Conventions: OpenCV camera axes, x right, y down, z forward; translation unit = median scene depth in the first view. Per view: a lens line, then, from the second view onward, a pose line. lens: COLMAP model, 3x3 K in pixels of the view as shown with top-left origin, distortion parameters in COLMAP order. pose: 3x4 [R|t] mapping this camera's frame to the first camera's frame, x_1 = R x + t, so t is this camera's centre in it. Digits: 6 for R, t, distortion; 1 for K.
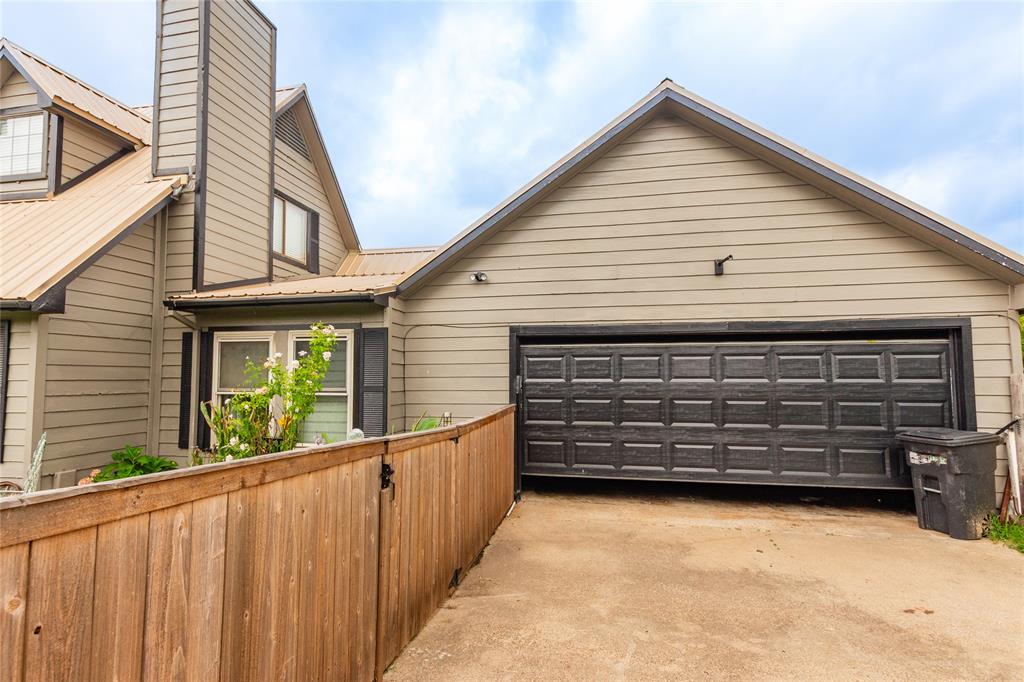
lens RADIAL K [[458.4, 0, 512.8], [0, 458.4, 338.4], [0, 0, 1]] dist [0.000705, 0.000313]
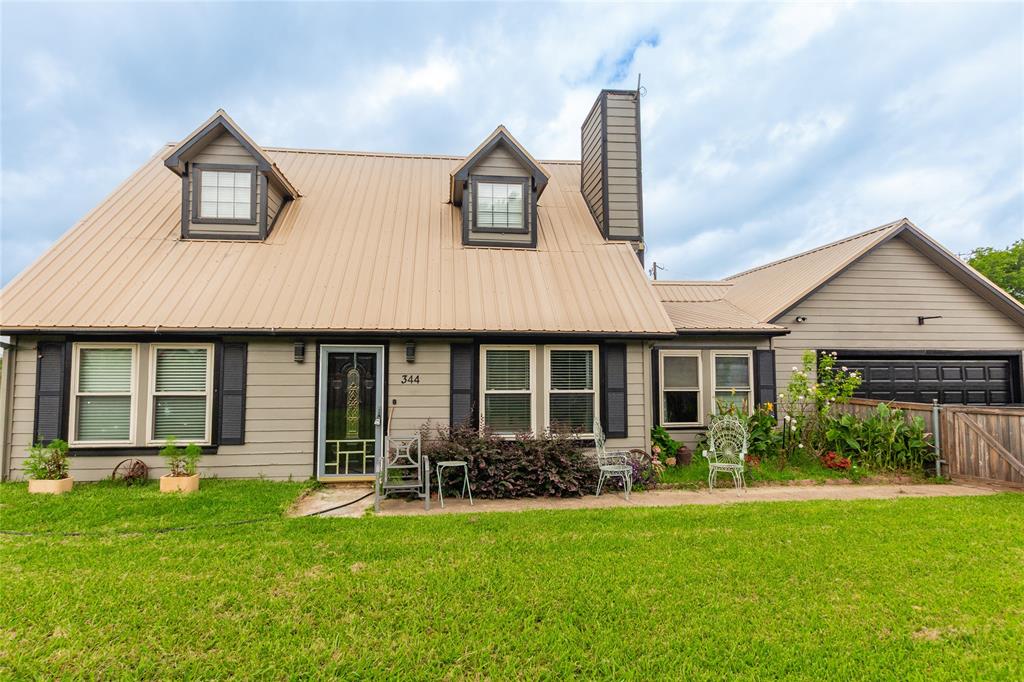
lens RADIAL K [[458.4, 0, 510.6], [0, 458.4, 344.7], [0, 0, 1]] dist [0.000705, 0.000313]
pose [[0.960075, 0.018197, 0.279151, -1.632023], [-0.019919, 0.999796, 0.003332, -0.028120], [-0.279034, -0.008760, 0.960241, -0.328365]]
